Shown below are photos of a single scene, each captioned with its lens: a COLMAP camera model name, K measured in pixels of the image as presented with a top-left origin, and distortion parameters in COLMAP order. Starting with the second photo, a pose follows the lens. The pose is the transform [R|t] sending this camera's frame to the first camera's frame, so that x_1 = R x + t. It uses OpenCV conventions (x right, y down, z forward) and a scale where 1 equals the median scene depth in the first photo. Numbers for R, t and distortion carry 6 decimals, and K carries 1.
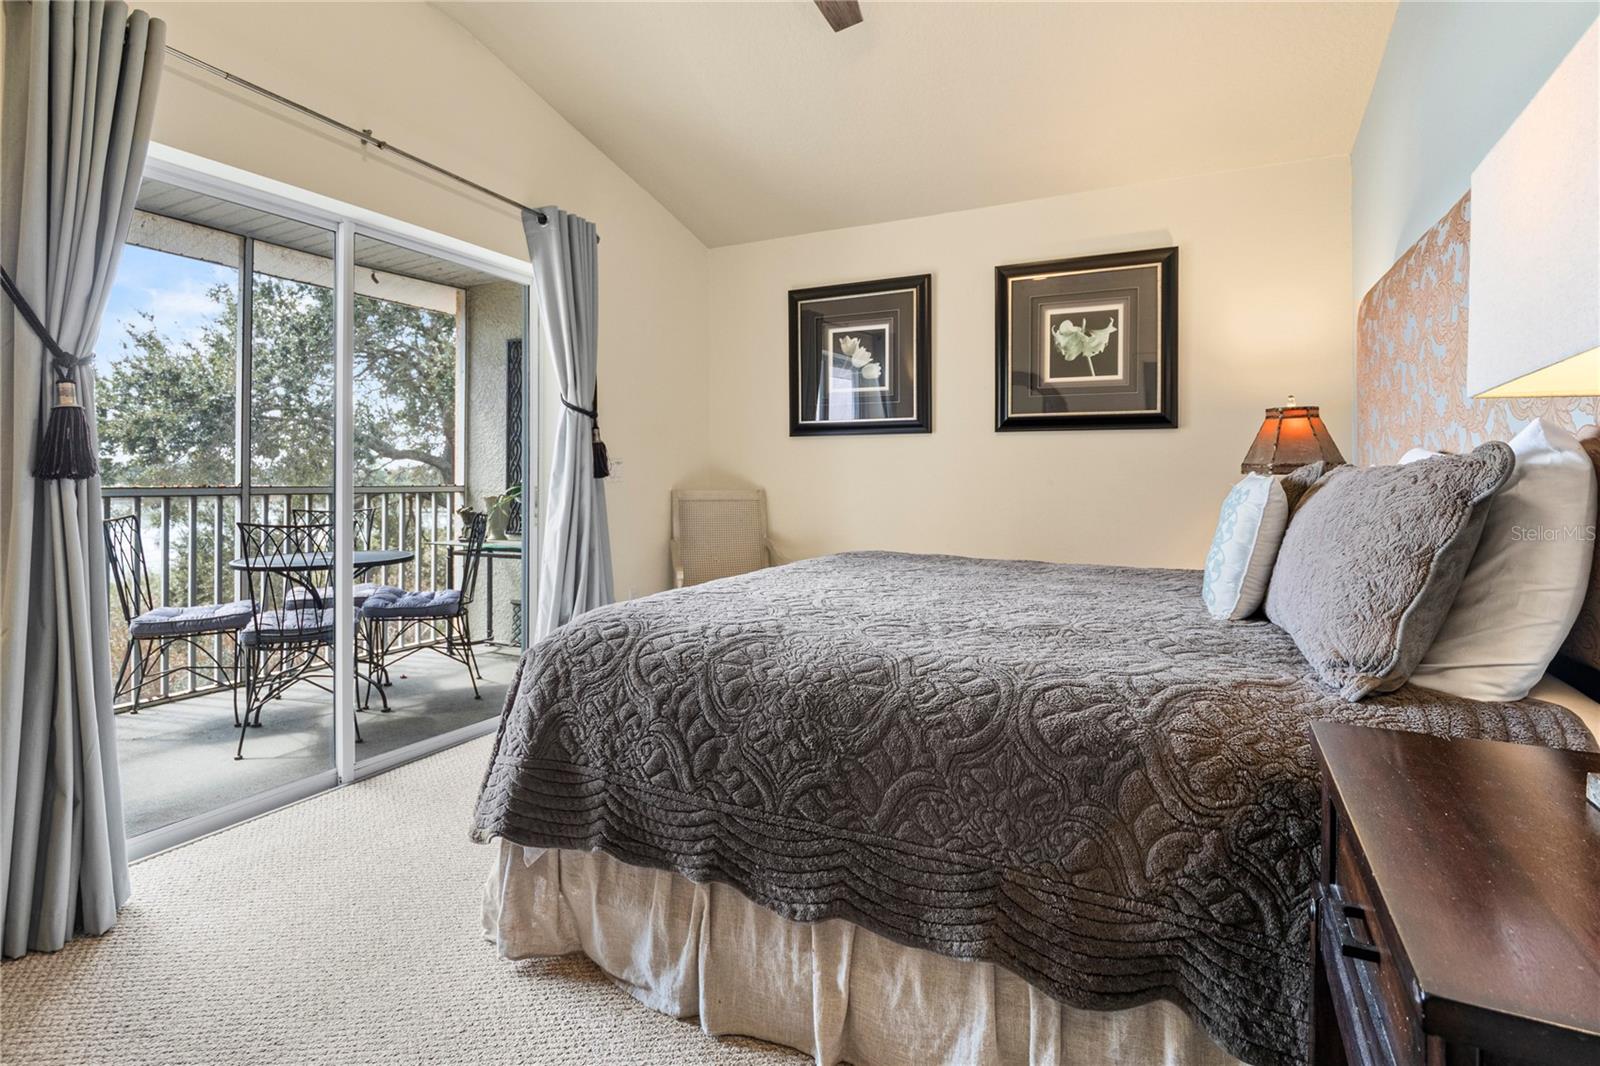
lens RADIAL K [[772.5, 0, 808.0], [0, 772.5, 483.0], [0, 0, 1]] dist [-0.007572, -0.001749]
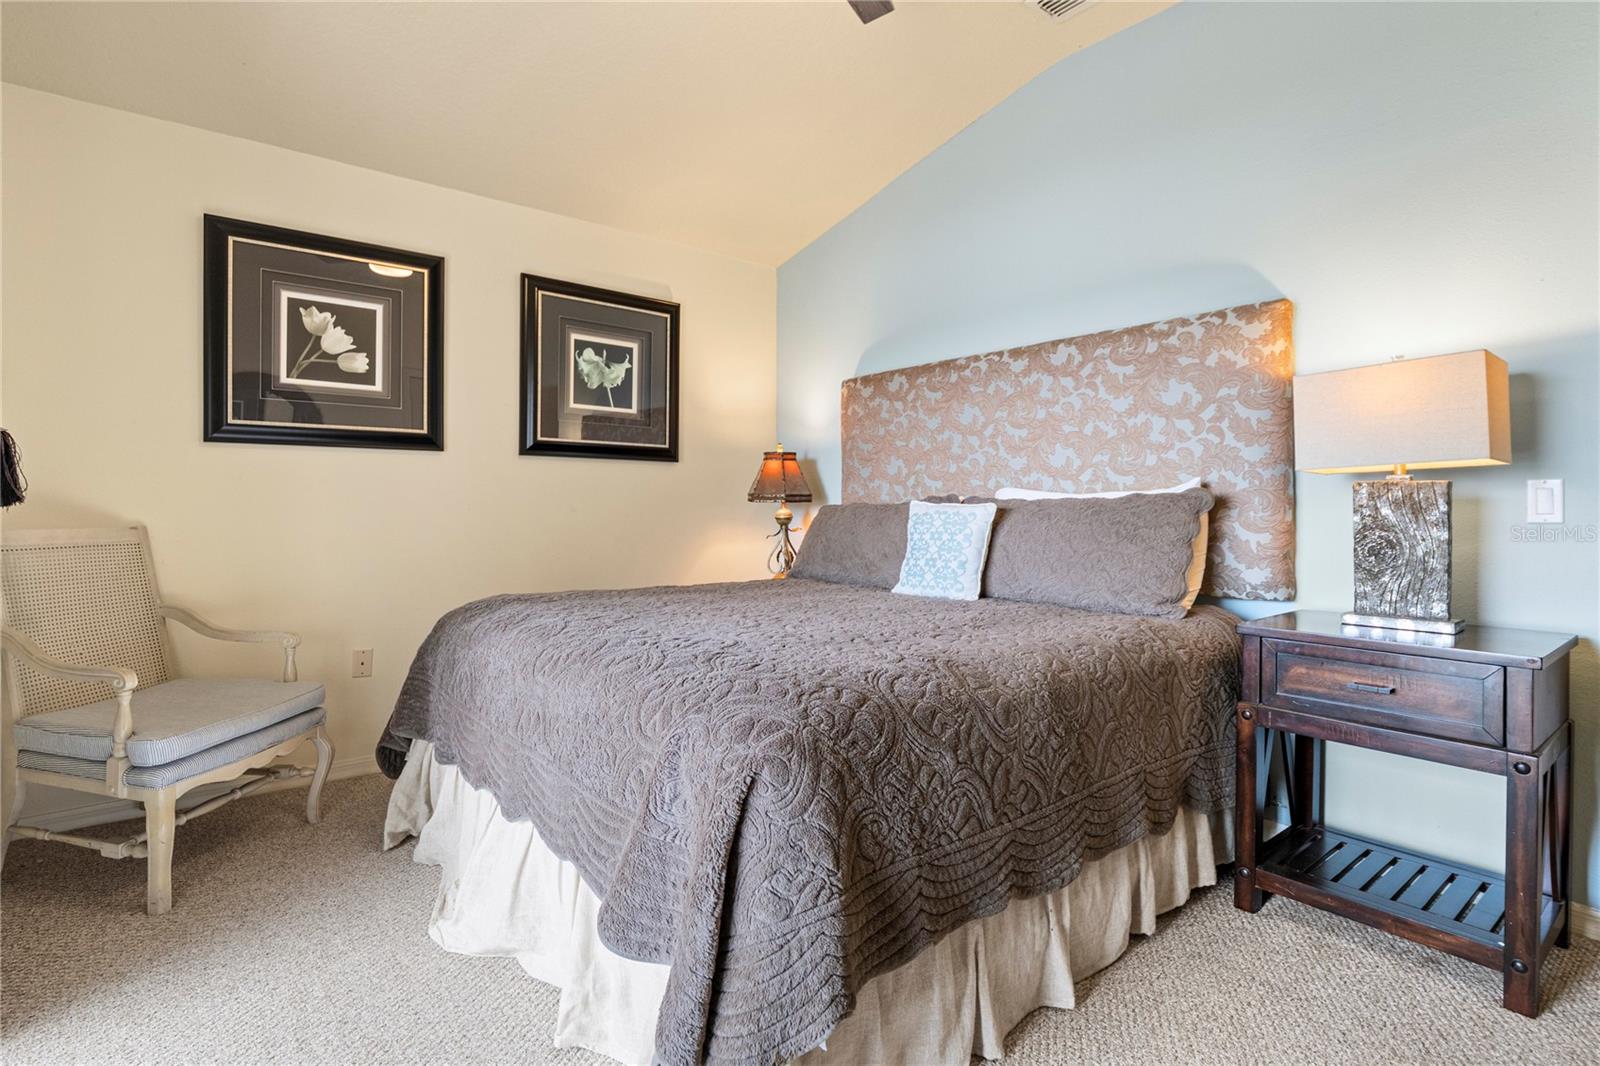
lens RADIAL K [[772.5, 0, 800.9], [0, 772.5, 517.1], [0, 0, 1]] dist [-0.007572, -0.001749]
pose [[0.418992, -0.015029, 0.907865, -0.560895], [0.007111, 0.999887, 0.013271, -0.003037], [-0.907962, 0.000895, 0.419052, 0.399607]]
